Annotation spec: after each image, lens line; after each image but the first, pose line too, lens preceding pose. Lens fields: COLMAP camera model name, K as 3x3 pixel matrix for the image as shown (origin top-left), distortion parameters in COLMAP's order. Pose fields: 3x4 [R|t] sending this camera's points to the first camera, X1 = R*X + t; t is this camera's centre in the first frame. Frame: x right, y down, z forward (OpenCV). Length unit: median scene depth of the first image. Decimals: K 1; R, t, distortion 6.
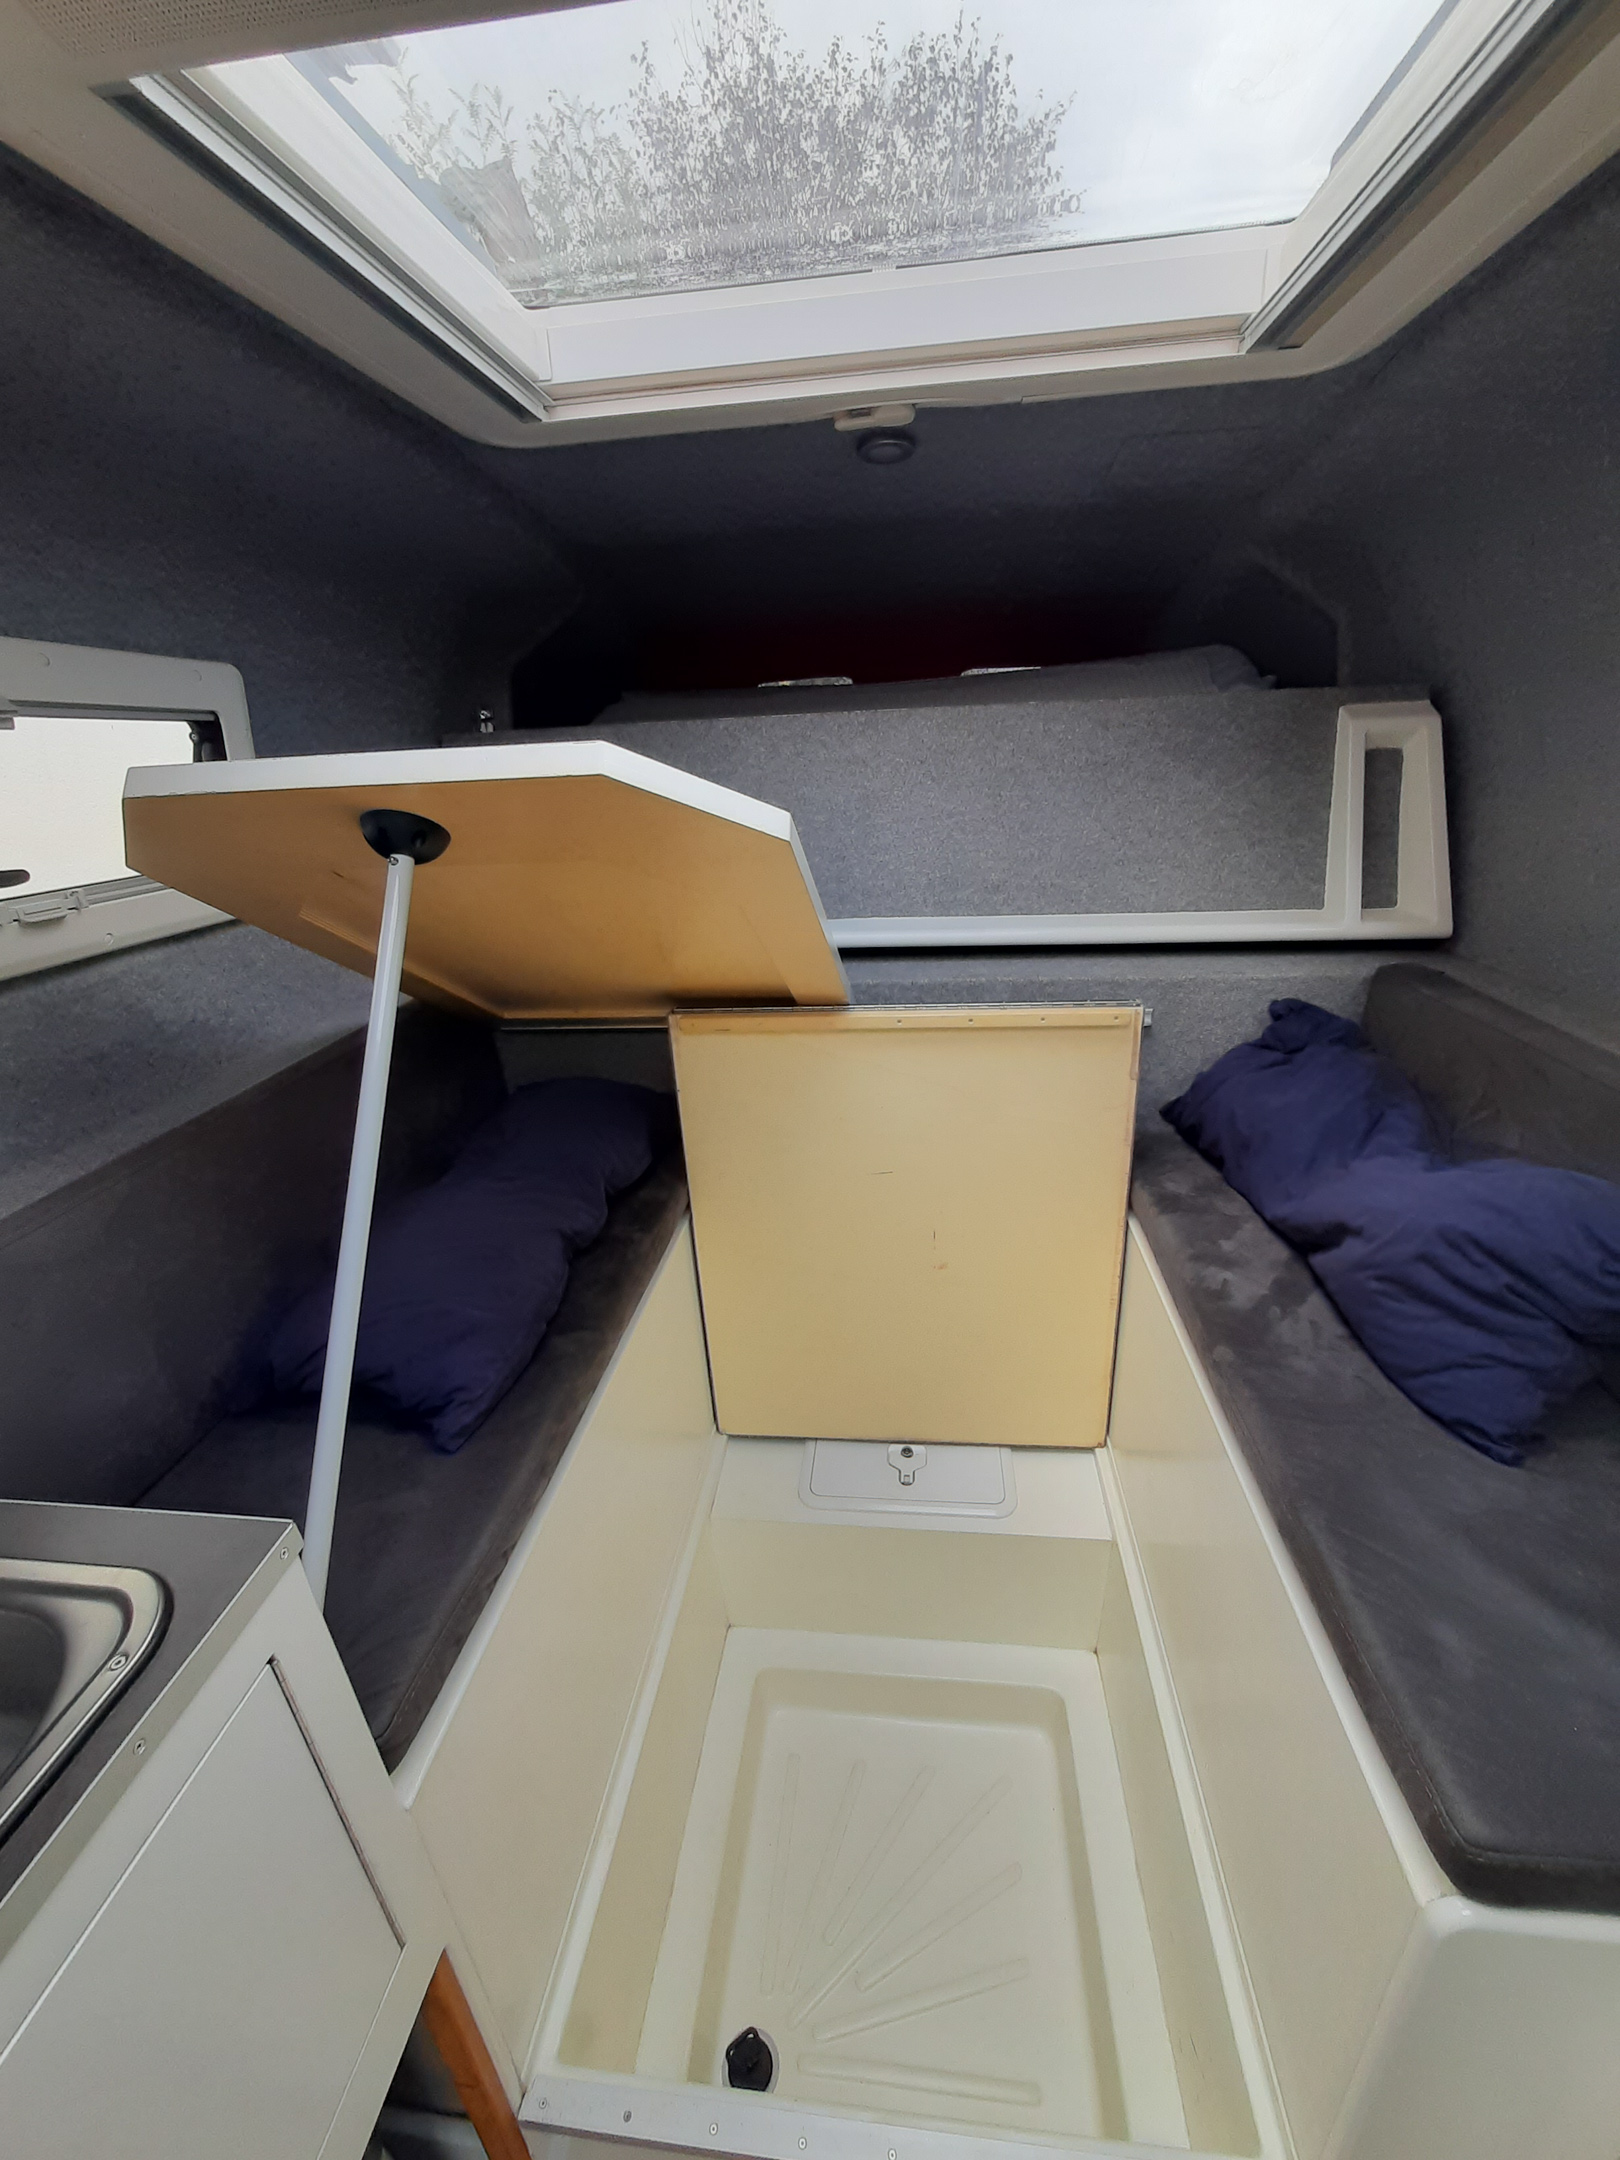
lens RADIAL K [[852.6, 0, 826.2], [0, 852.6, 1066.9], [0, 0, 1]] dist [-0.006336, 0.000180]
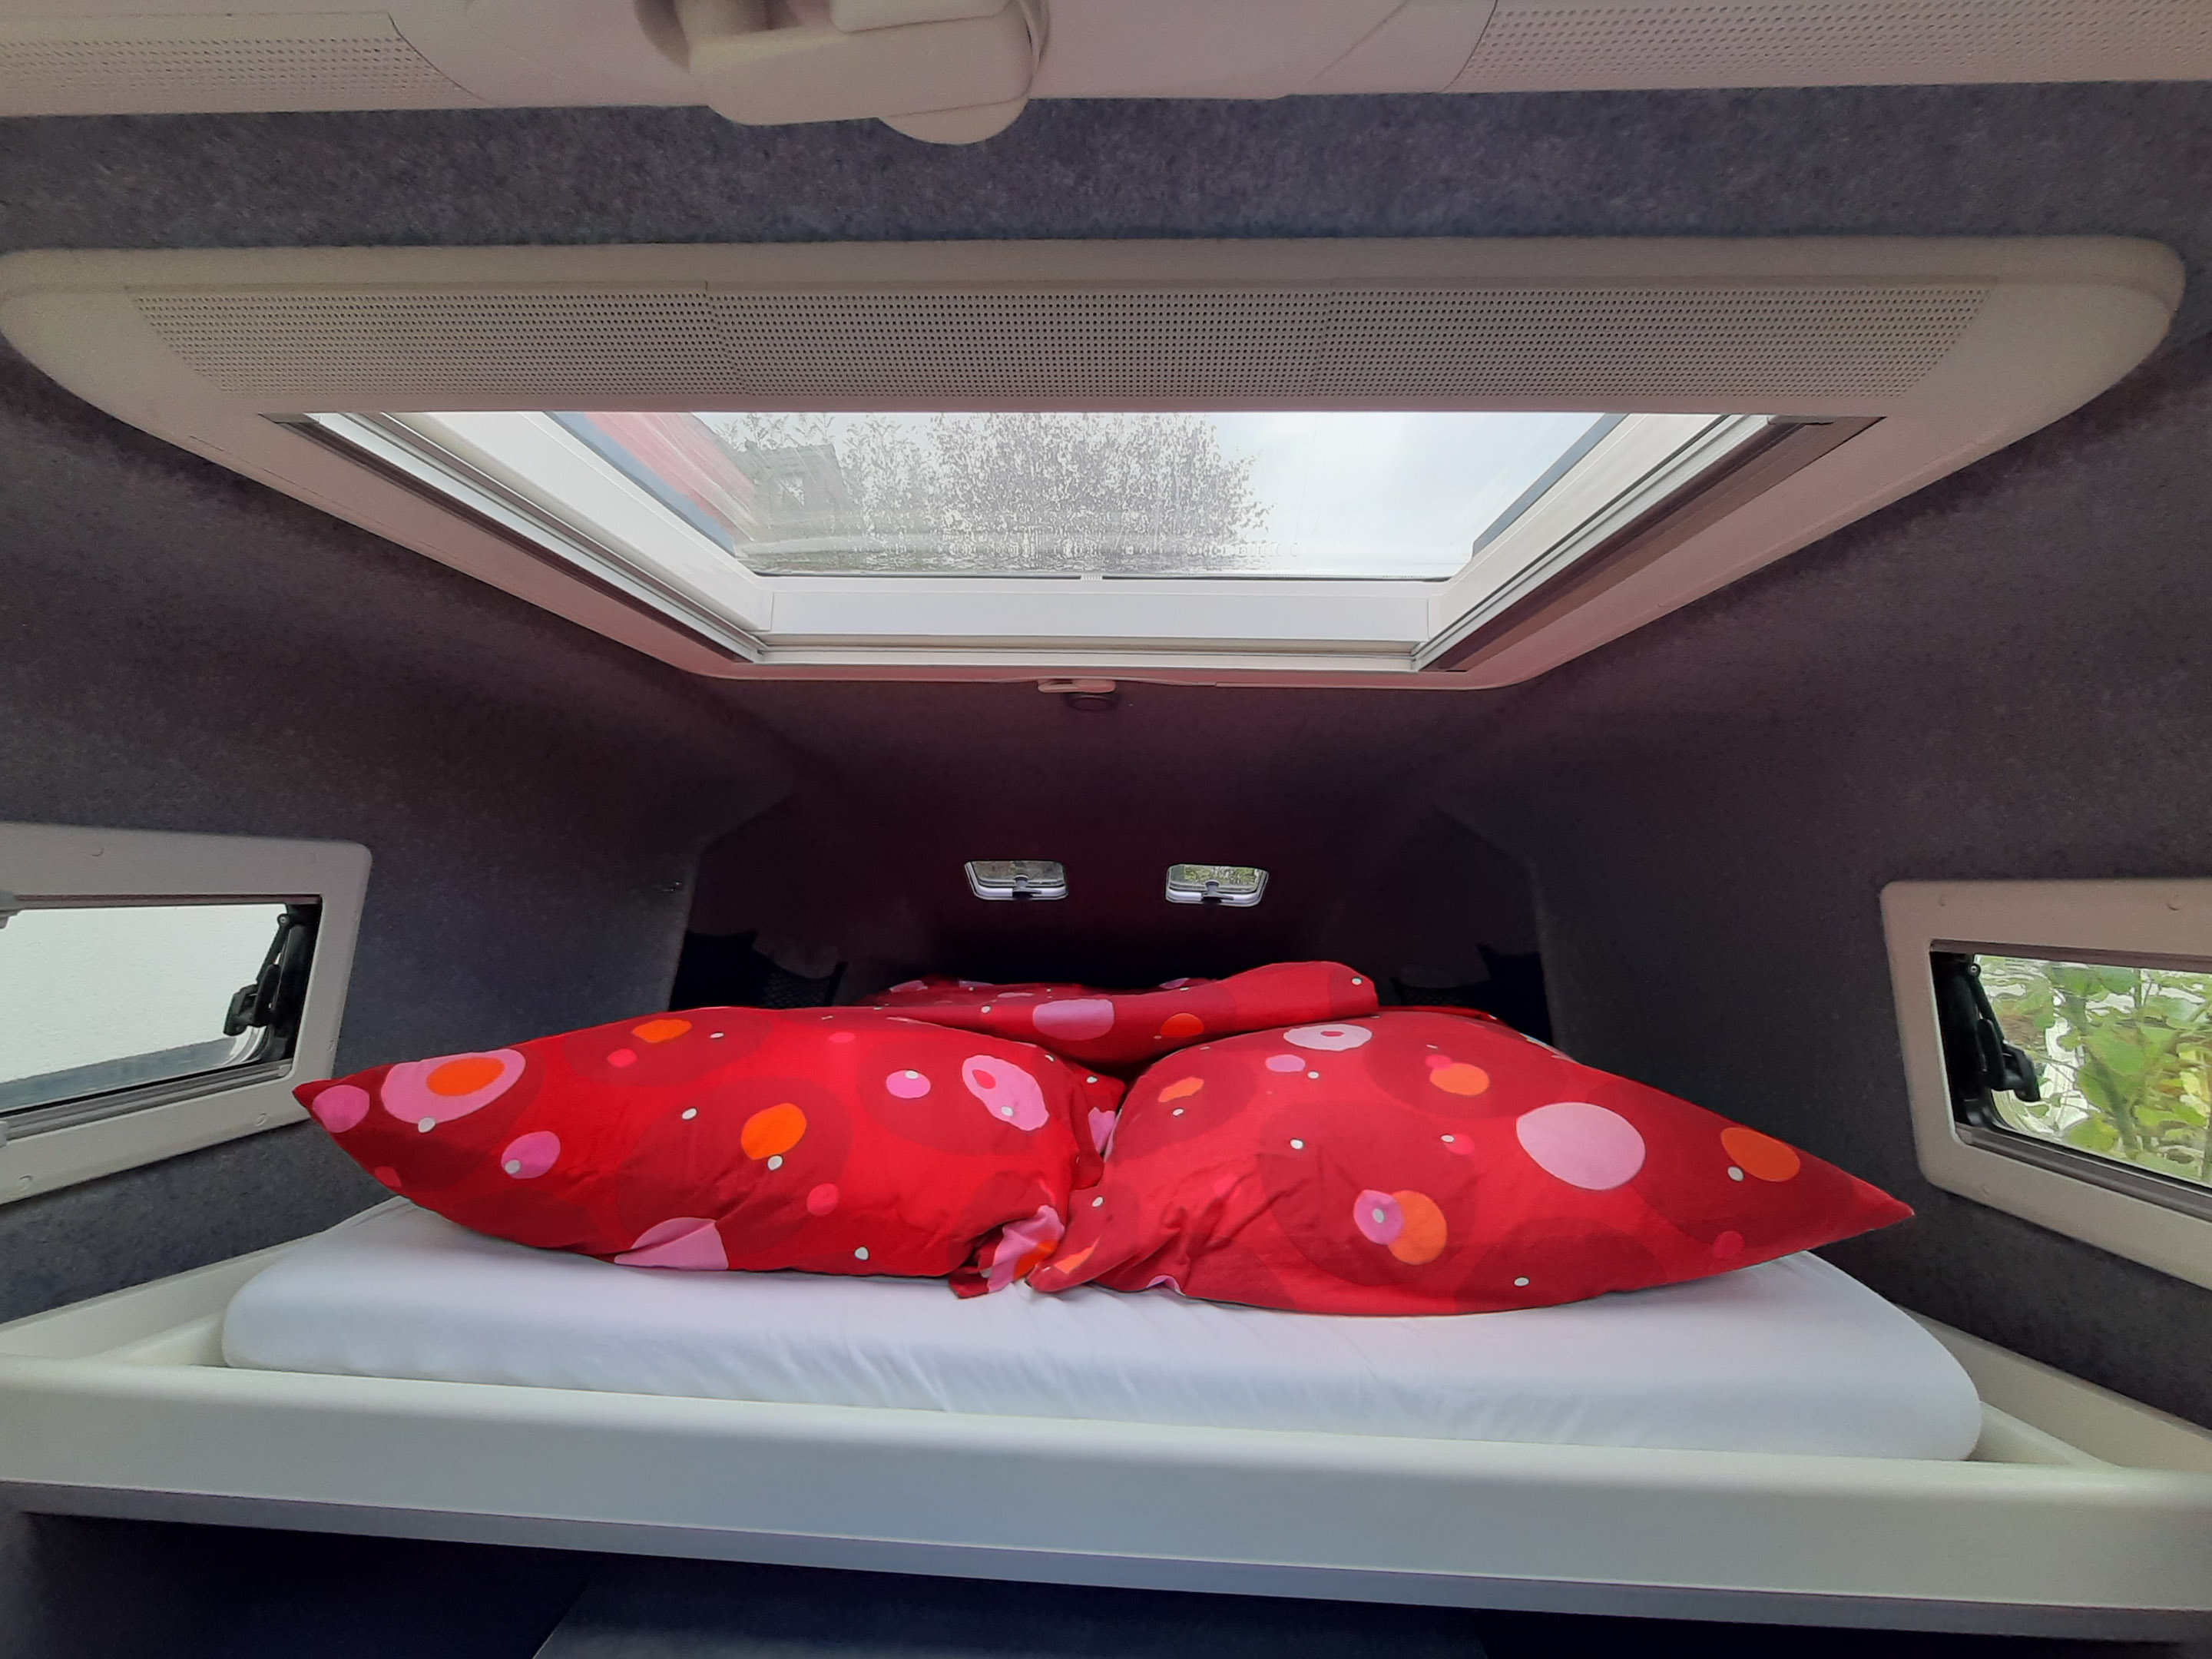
lens RADIAL K [[873.1, 0, 1102.0], [0, 873.1, 814.4], [0, 0, 1]] dist [-0.006336, 0.000180]
pose [[0.995786, 0.073497, 0.054851, 0.031167], [-0.042978, 0.902346, -0.428864, -0.123383], [-0.081015, 0.424699, 0.901702, 0.071411]]
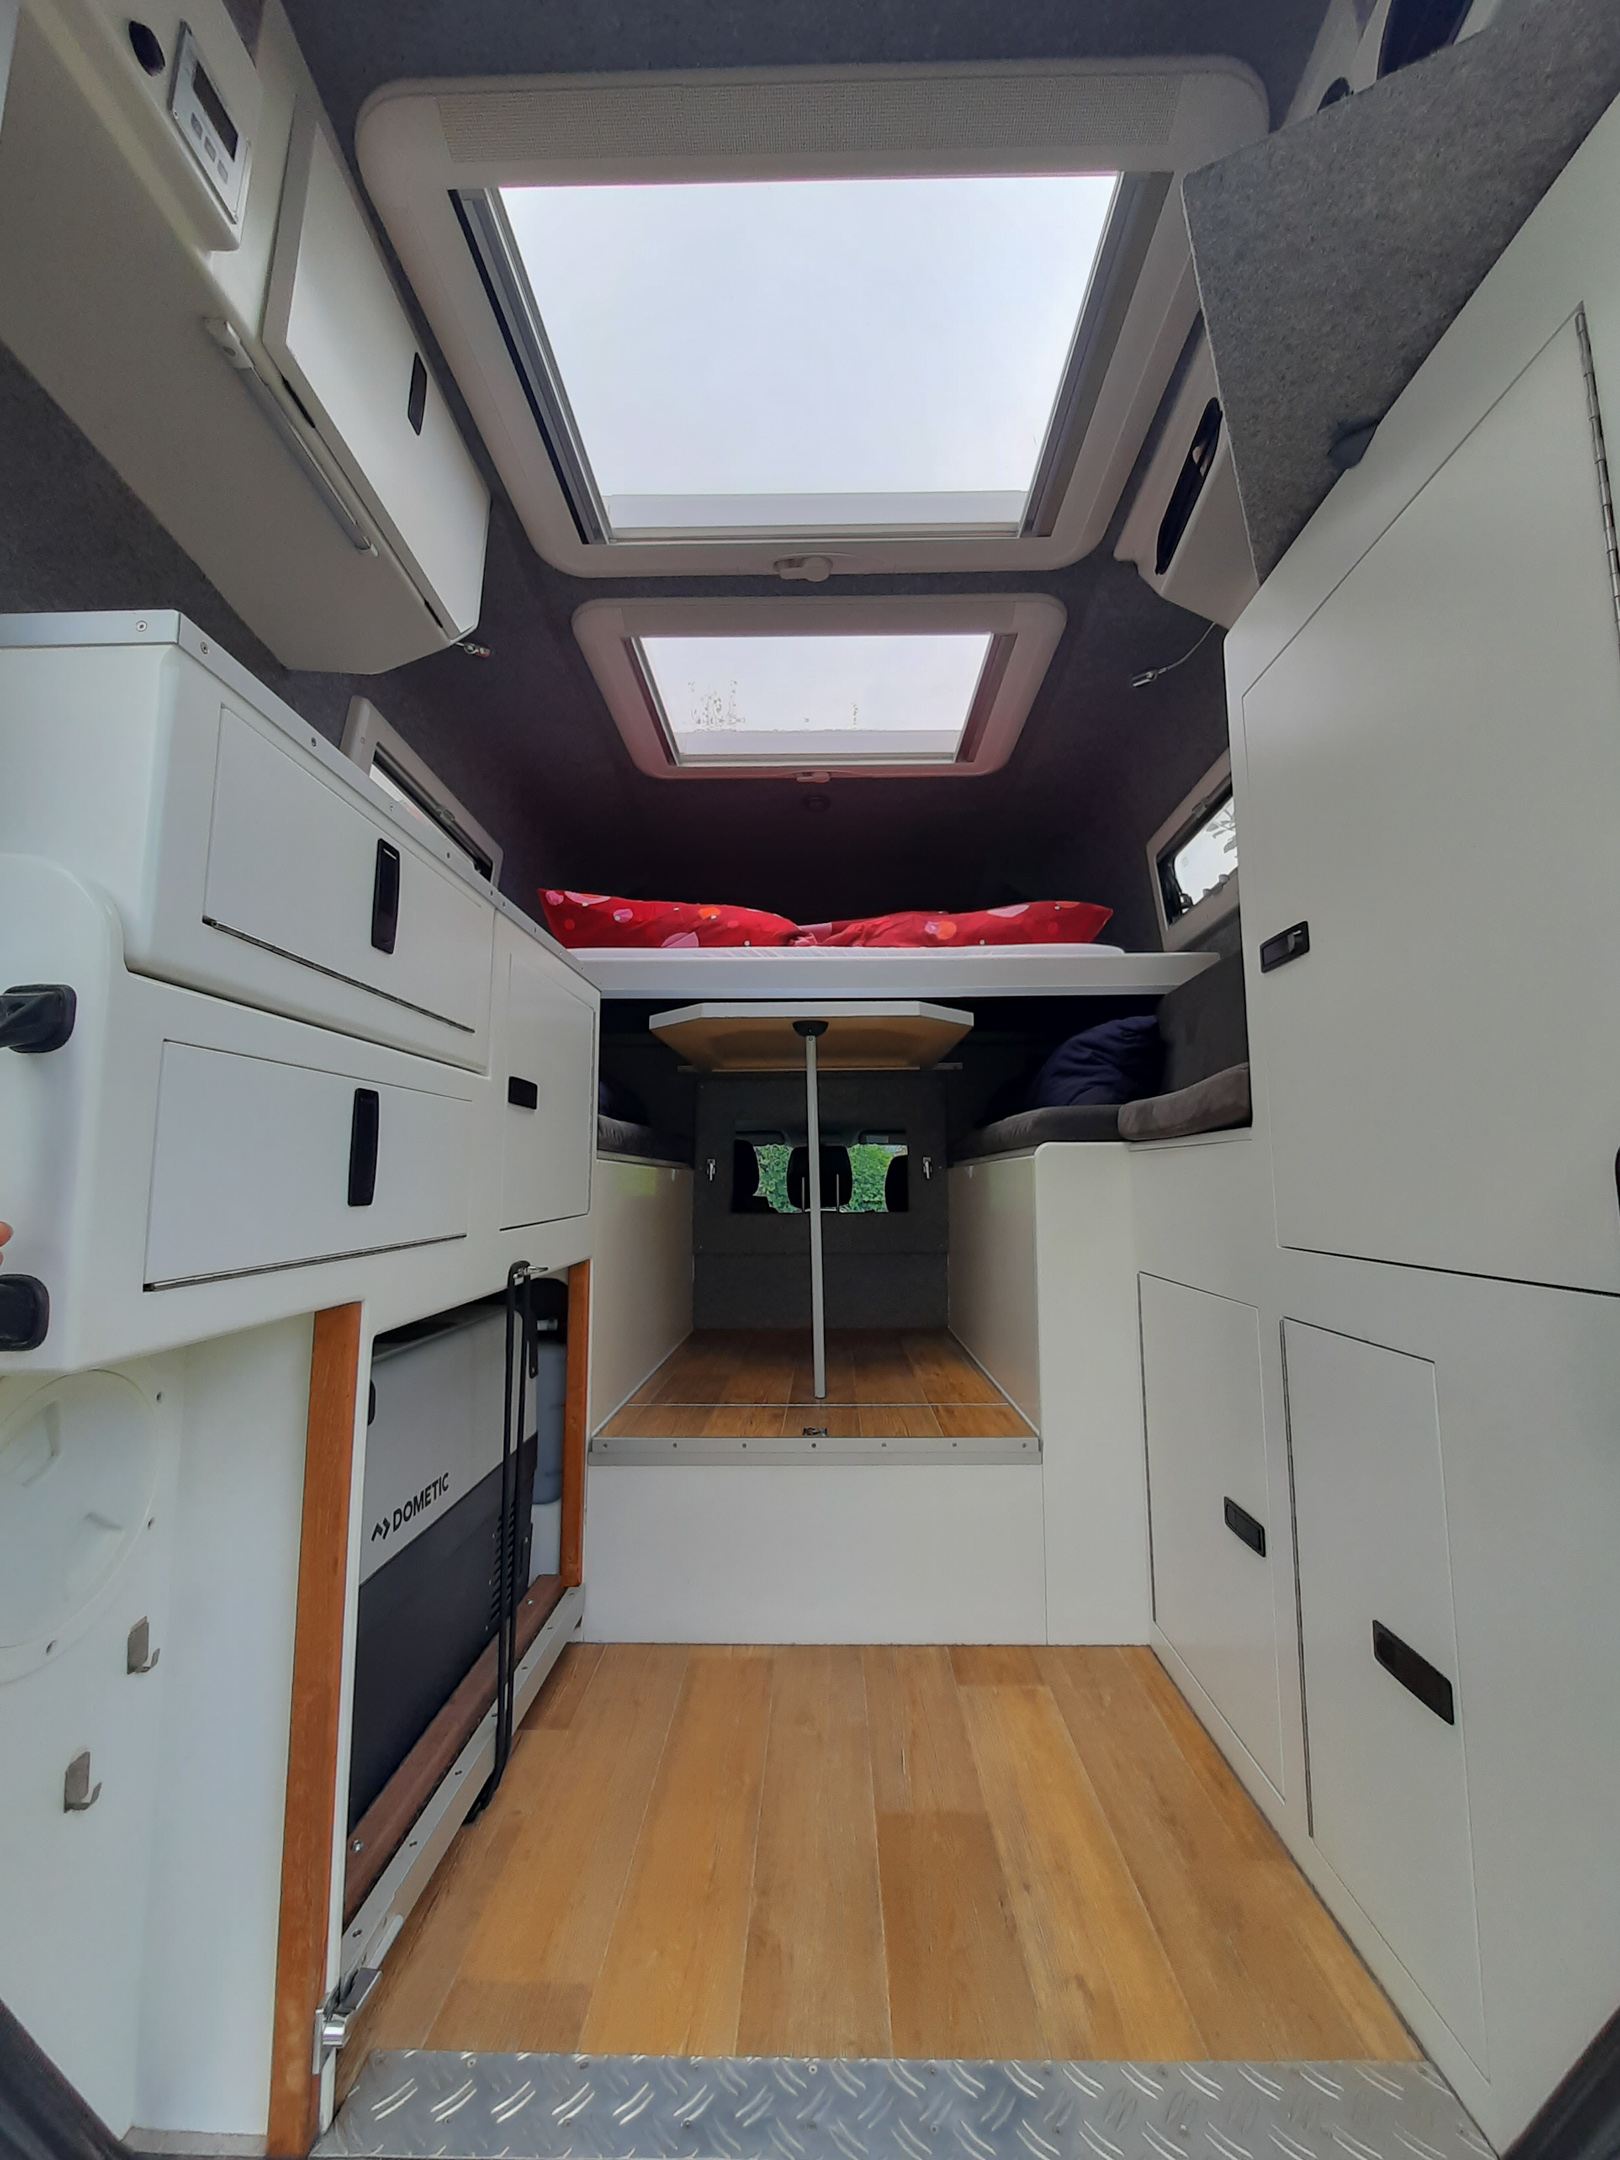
lens RADIAL K [[852.6, 0, 814.4], [0, 852.6, 1068.4], [0, 0, 1]] dist [-0.006336, 0.000180]
pose [[0.995305, 0.056771, 0.078395, -0.063590], [-0.010998, 0.871019, -0.491126, 0.891798], [-0.096165, 0.487958, 0.867554, -0.544907]]
